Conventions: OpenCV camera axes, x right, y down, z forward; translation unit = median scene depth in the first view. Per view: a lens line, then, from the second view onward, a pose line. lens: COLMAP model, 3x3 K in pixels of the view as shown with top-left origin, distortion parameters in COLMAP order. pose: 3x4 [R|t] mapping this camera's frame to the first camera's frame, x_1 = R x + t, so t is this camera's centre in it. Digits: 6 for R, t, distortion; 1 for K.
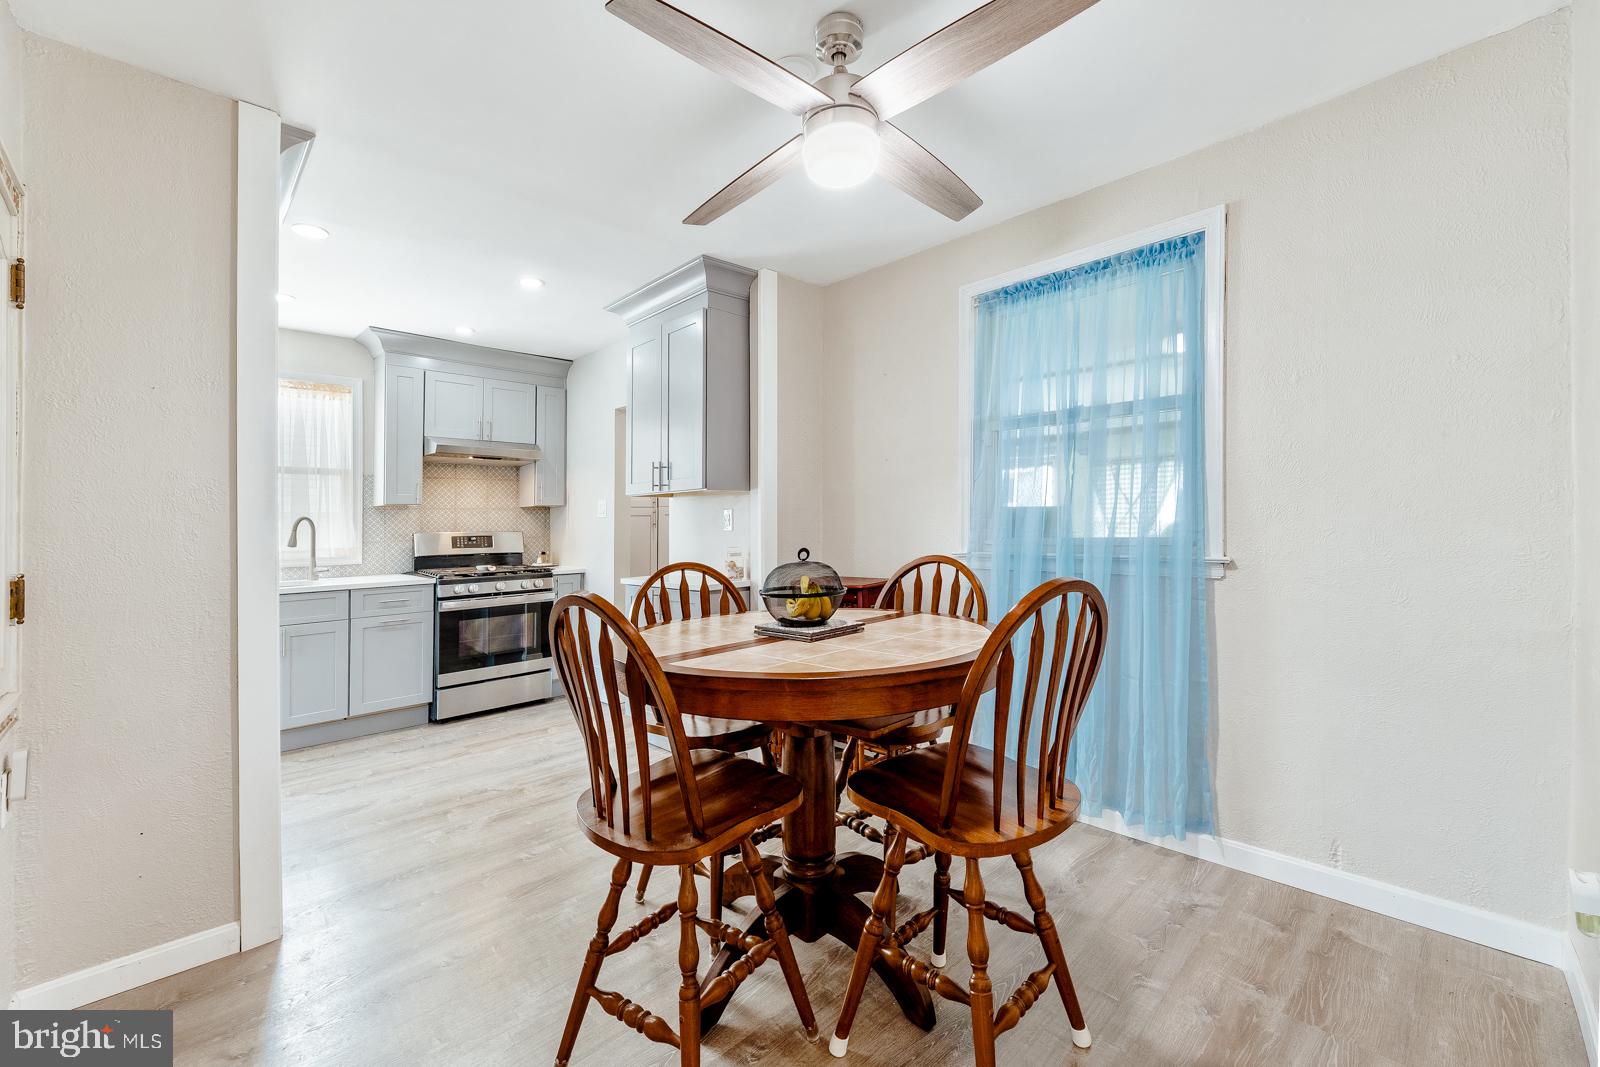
lens RADIAL K [[683.5, 0, 789.0], [0, 683.5, 488.8], [0, 0, 1]] dist [-0.001961, -0.000141]
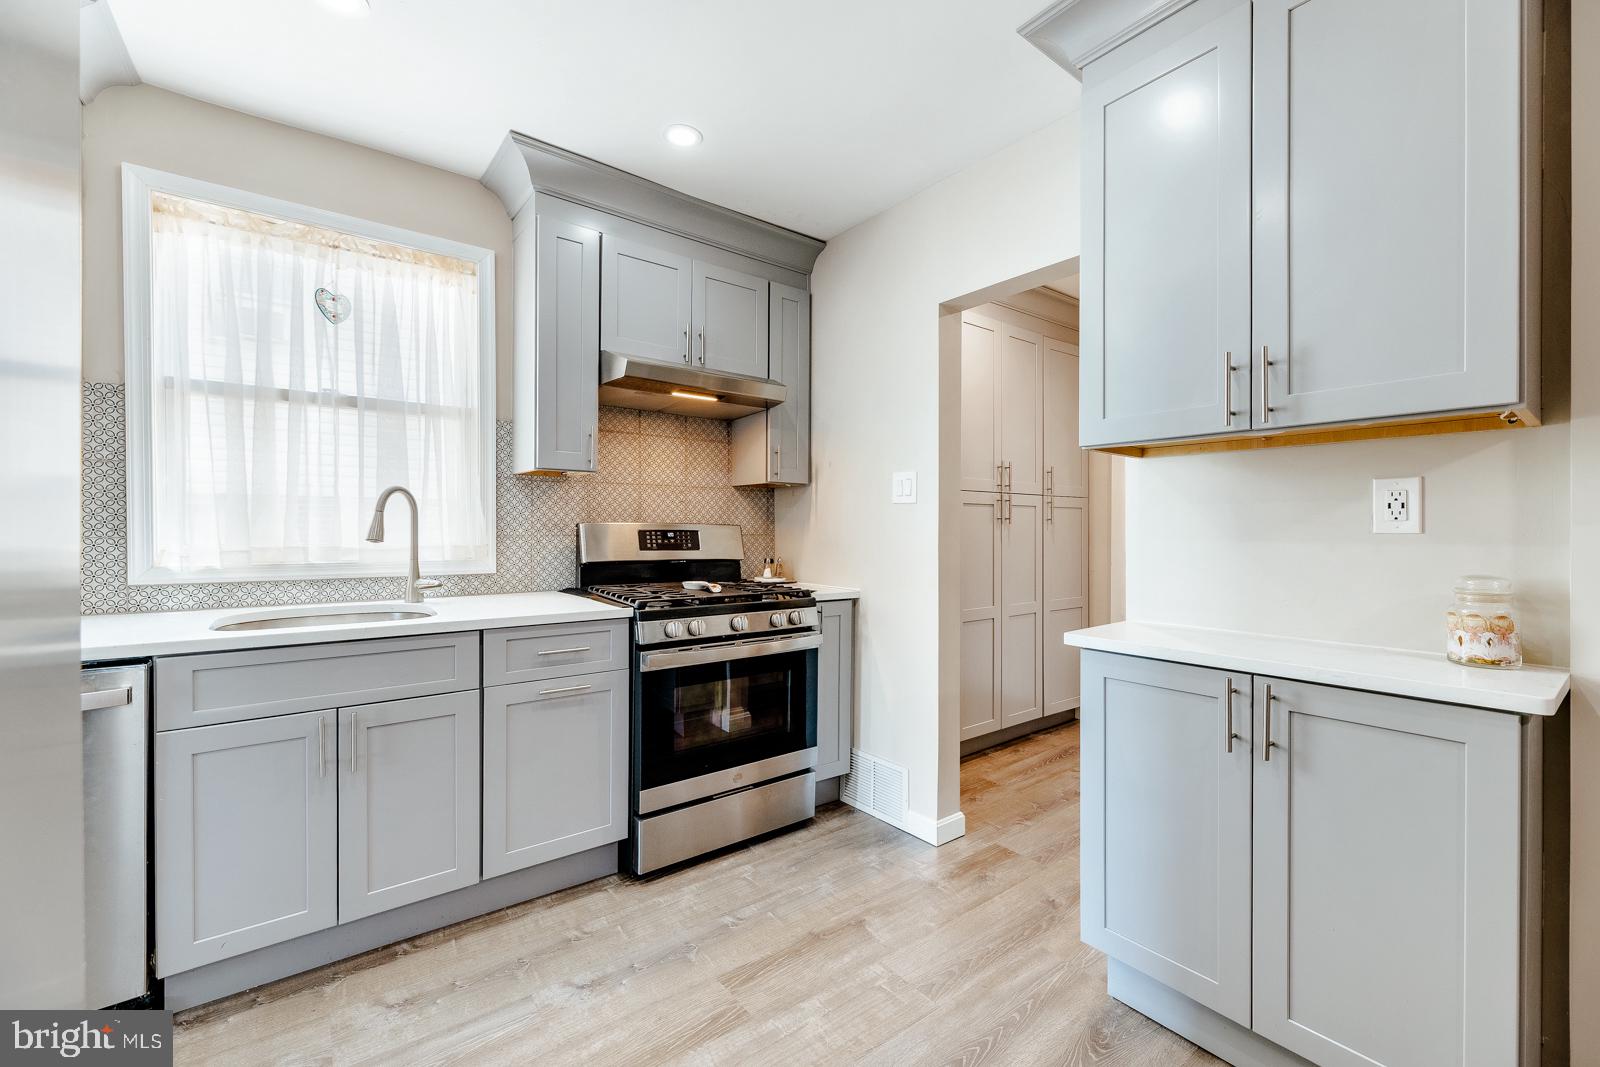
lens RADIAL K [[645.8, 0, 787.2], [0, 645.8, 524.1], [0, 0, 1]] dist [0.001410, 0.000000]
pose [[0.995457, 0.025258, -0.091799, -0.337676], [-0.020856, 0.998601, 0.048595, 0.037543], [0.092897, -0.046459, 0.994591, 0.492101]]
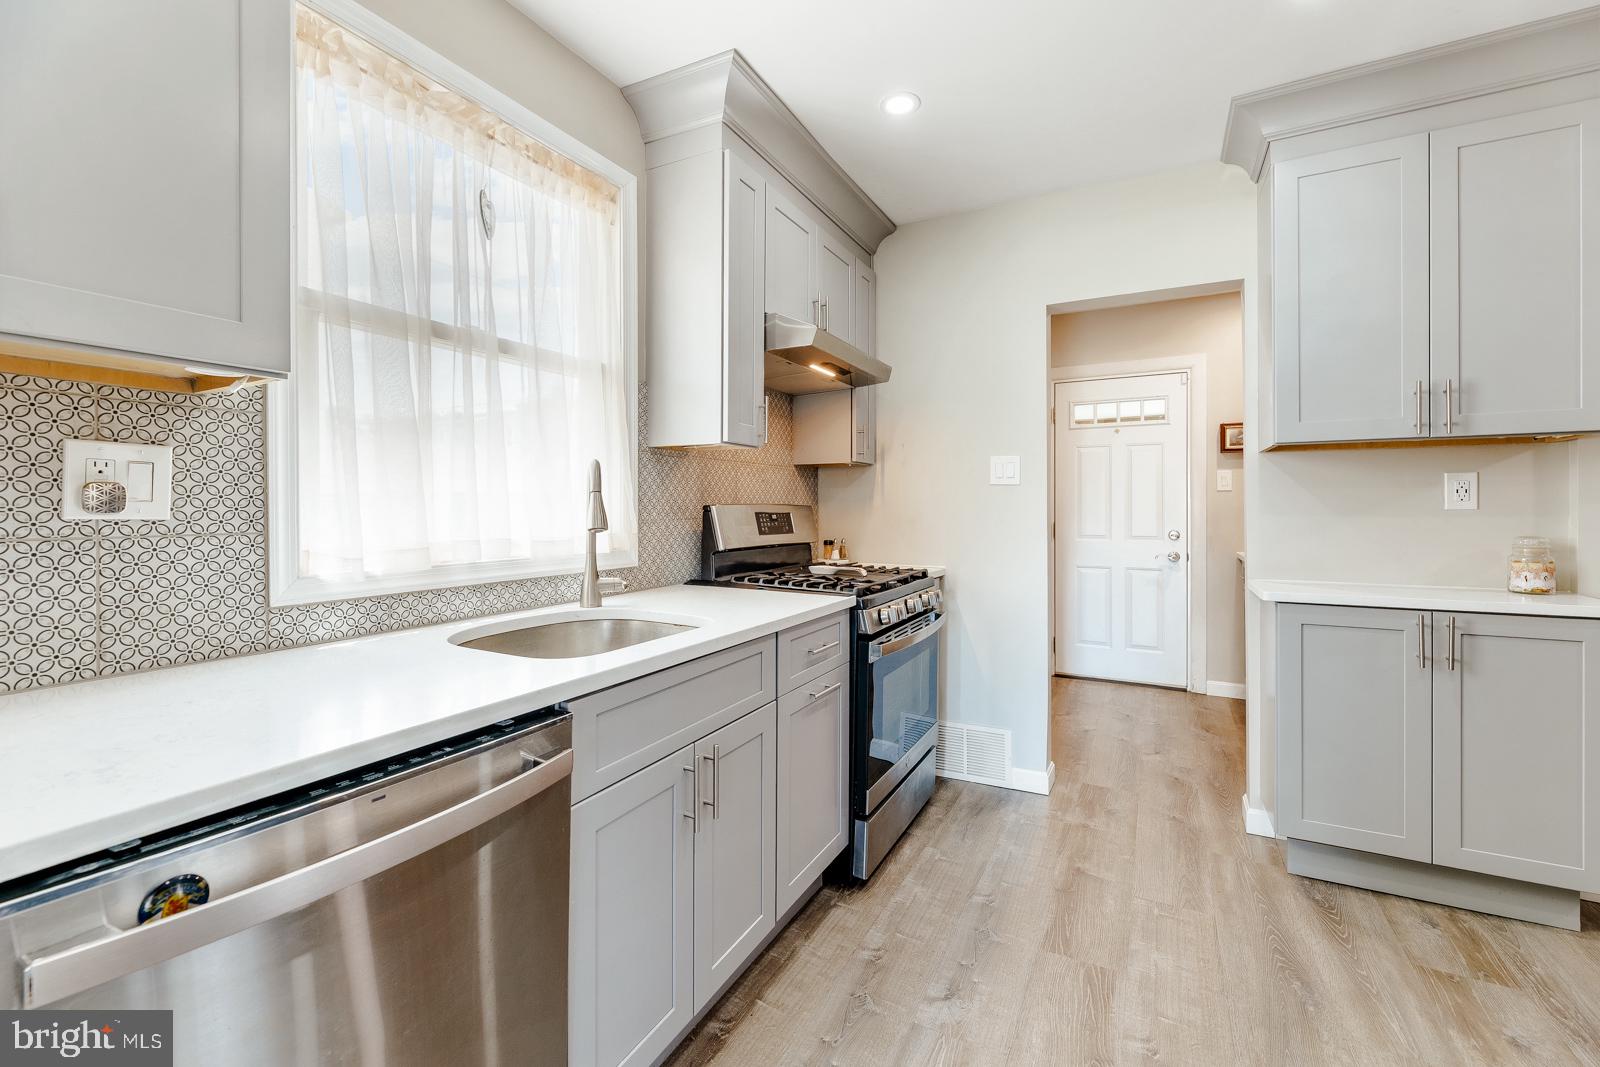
lens RADIAL K [[665.4, 0, 778.6], [0, 665.4, 500.2], [0, 0, 1]] dist [-0.000461, 0.000019]
pose [[0.943957, 0.021970, 0.329335, -0.693995], [-0.035136, 0.998801, 0.034080, 0.045085], [-0.328192, -0.043742, 0.943598, 0.539885]]
